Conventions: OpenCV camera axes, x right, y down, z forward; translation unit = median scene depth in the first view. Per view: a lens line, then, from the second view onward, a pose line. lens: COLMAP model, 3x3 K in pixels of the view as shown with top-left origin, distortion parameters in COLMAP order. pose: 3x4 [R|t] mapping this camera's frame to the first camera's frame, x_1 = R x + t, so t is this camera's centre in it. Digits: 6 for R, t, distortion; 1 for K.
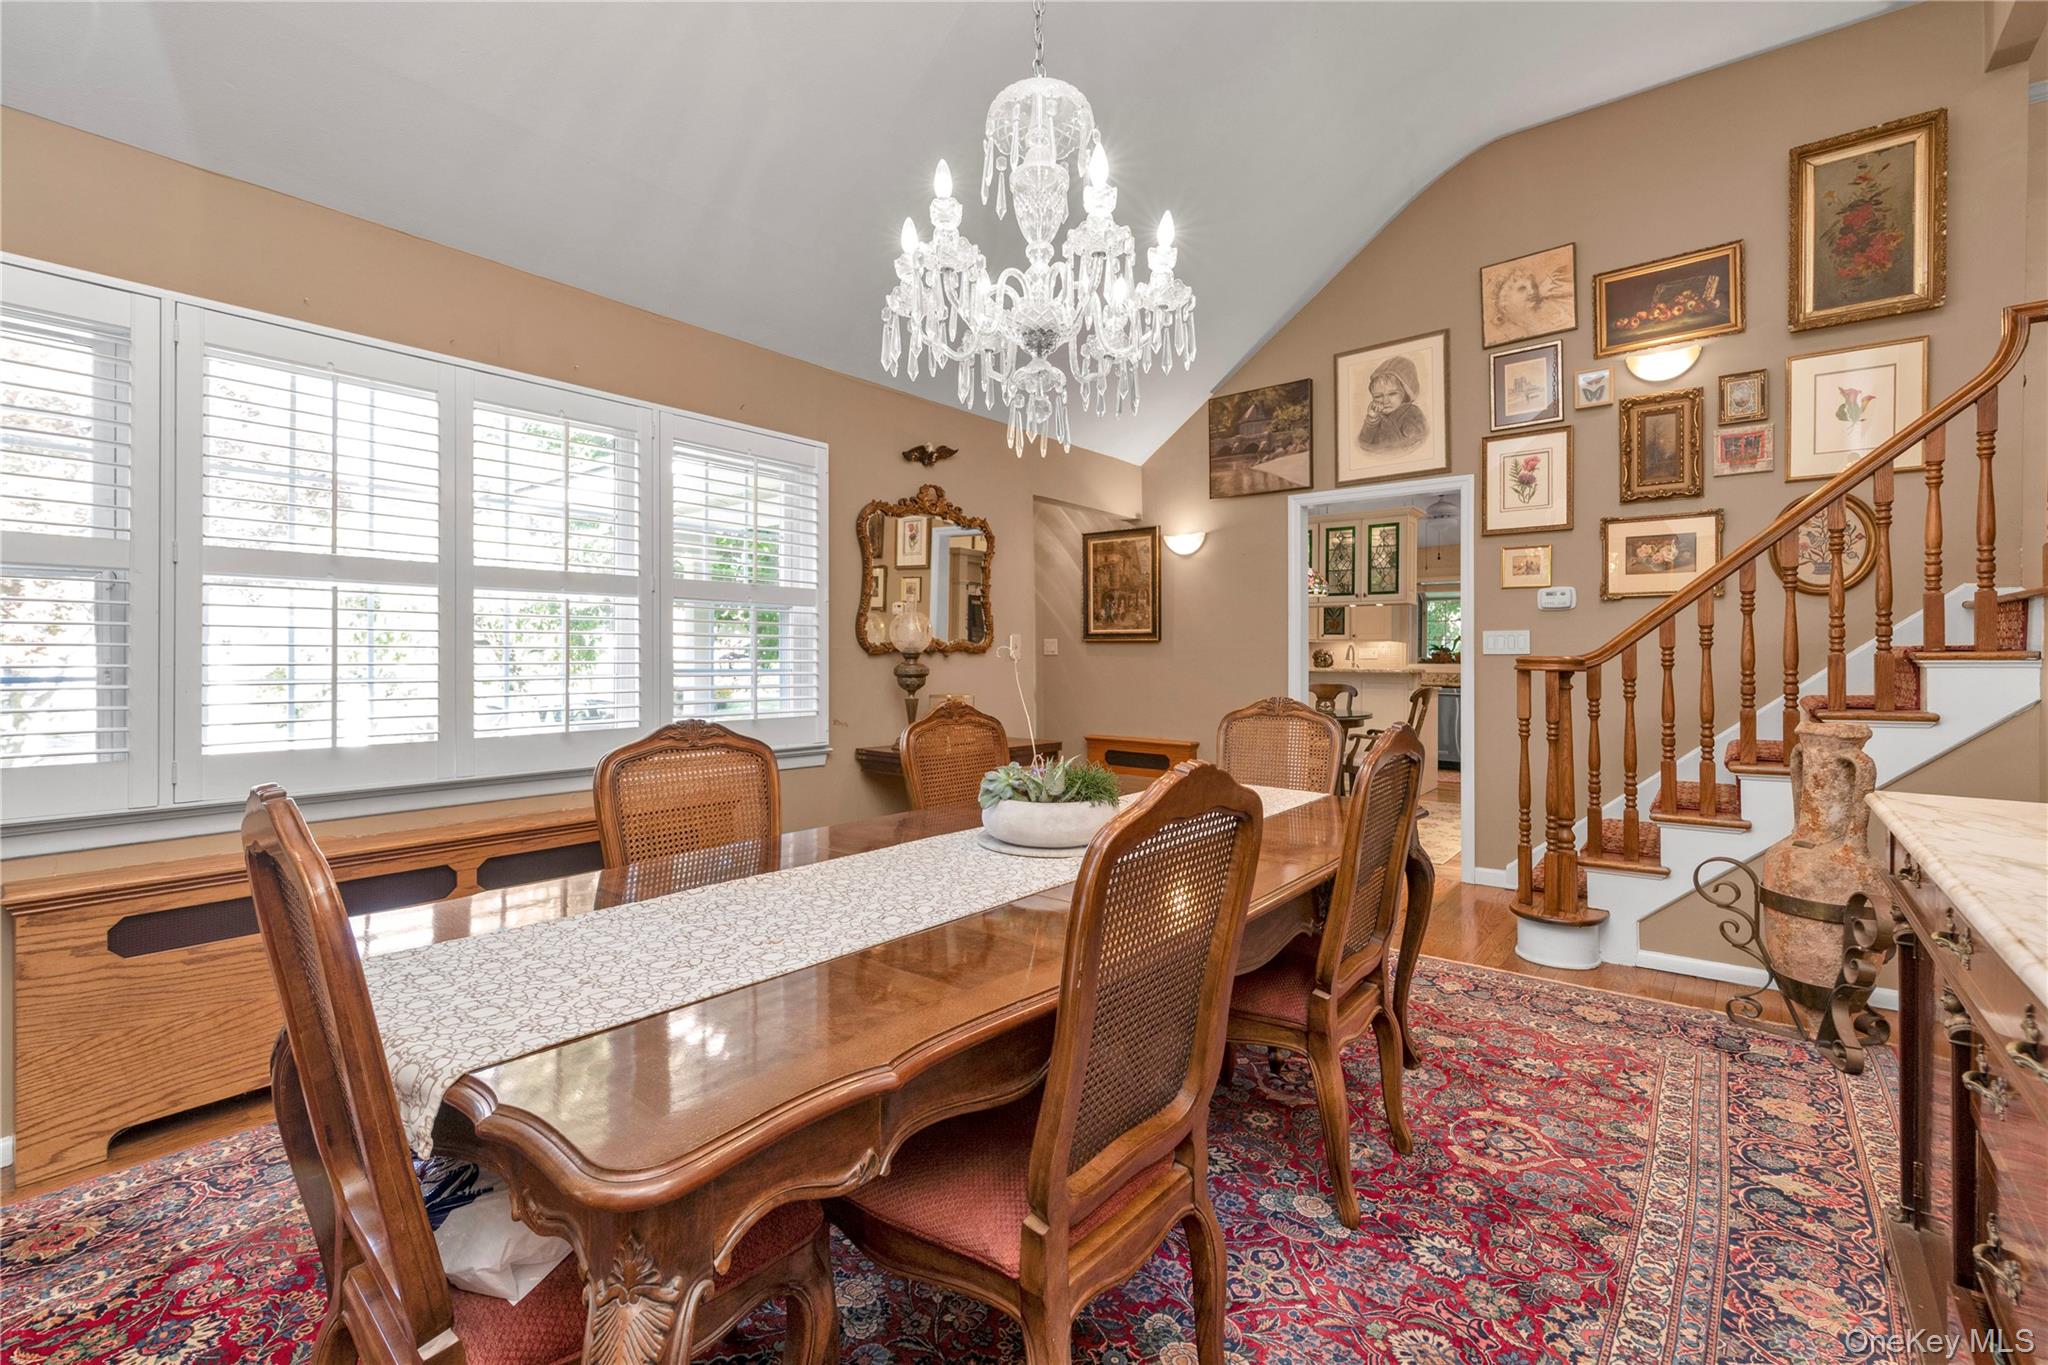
lens RADIAL K [[893.6, 0, 1022.3], [0, 893.6, 658.3], [0, 0, 1]] dist [0.000131, 0.000020]
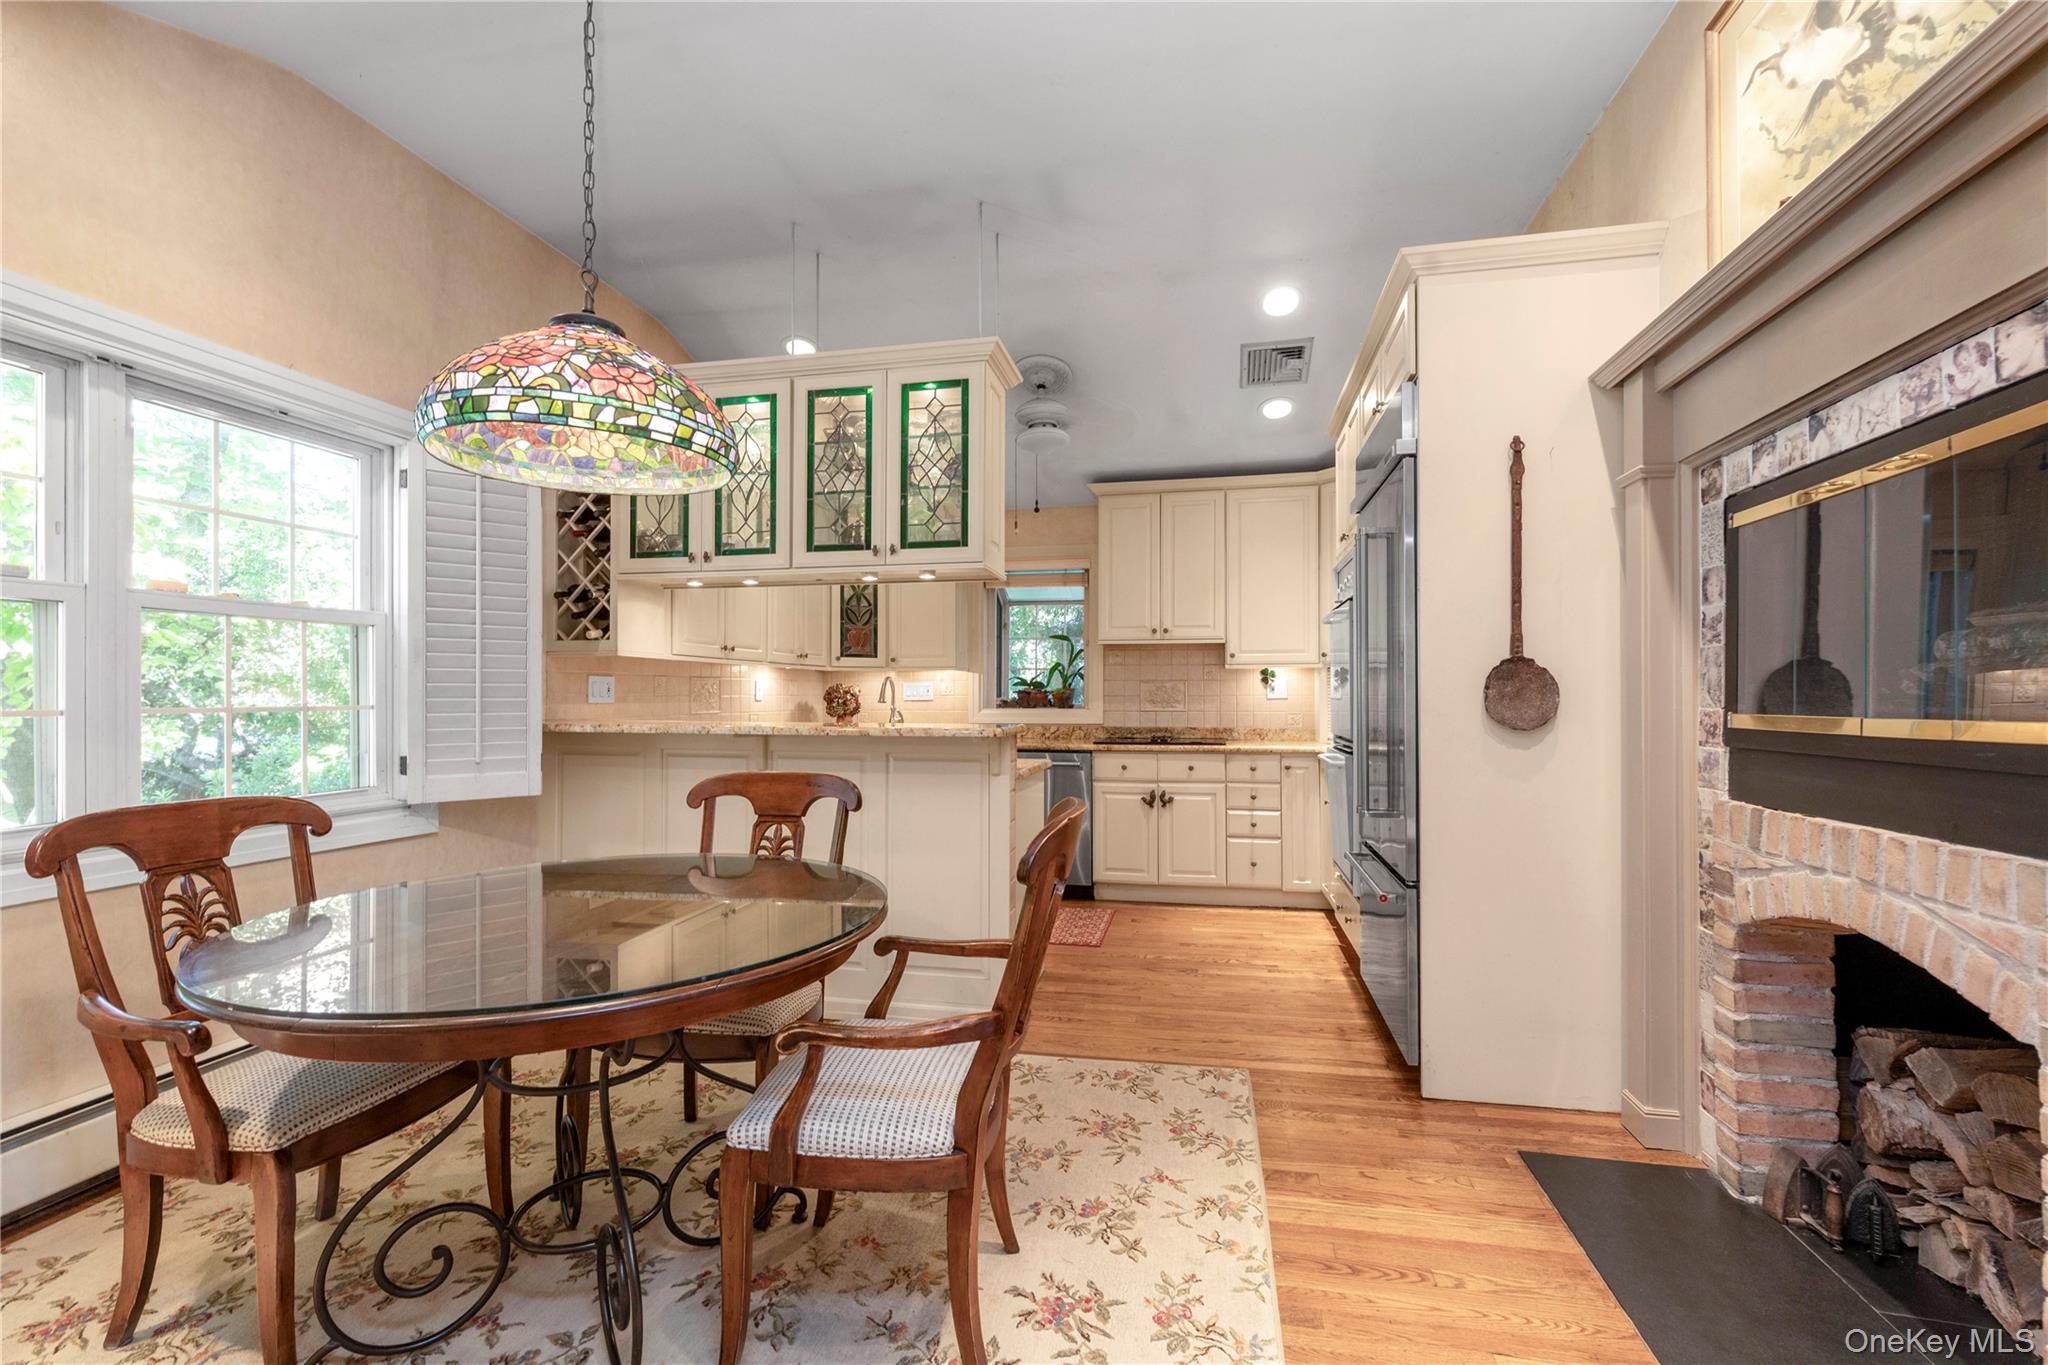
lens RADIAL K [[922.7, 0, 1019.1], [0, 922.7, 699.4], [0, 0, 1]] dist [-0.000897, -0.000151]
pose [[0.896898, -0.003623, 0.442223, 0.243323], [0.003828, 0.999993, 0.000428, -0.000576], [-0.442222, 0.001309, 0.896905, 0.583772]]
